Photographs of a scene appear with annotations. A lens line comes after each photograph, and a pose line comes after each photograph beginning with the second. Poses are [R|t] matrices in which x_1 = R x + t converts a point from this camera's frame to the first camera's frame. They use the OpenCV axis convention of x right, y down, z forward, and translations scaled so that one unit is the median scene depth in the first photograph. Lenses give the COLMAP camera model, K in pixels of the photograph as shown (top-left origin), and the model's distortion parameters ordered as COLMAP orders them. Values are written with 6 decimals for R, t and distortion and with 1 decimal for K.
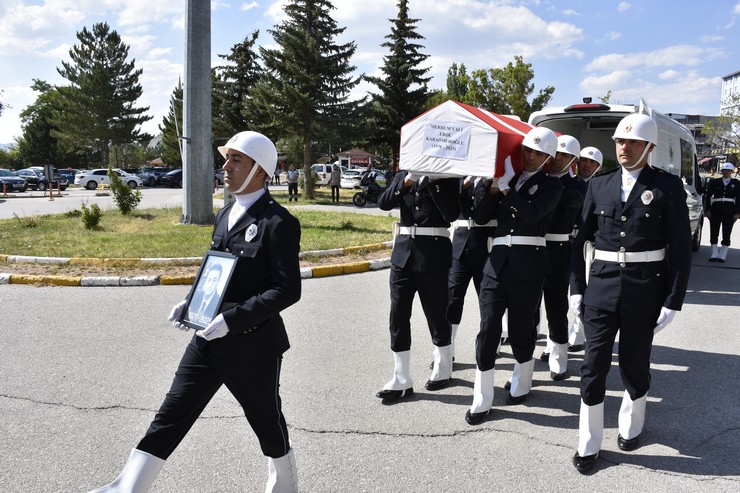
lens RADIAL K [[584.6, 0, 370.0], [0, 584.6, 246.5], [0, 0, 1]] dist [-0.171040, 0.134053]
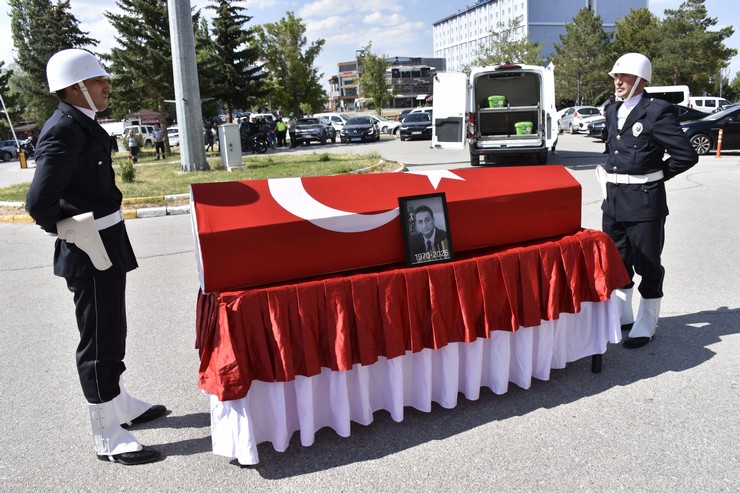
lens RADIAL K [[584.6, 0, 370.0], [0, 584.6, 246.5], [0, 0, 1]] dist [-0.171040, 0.134053]
pose [[0.893622, -0.158466, 0.419915, -0.129094], [0.123414, 0.986288, 0.109564, 0.007177], [-0.431519, -0.046085, 0.900926, -0.061753]]
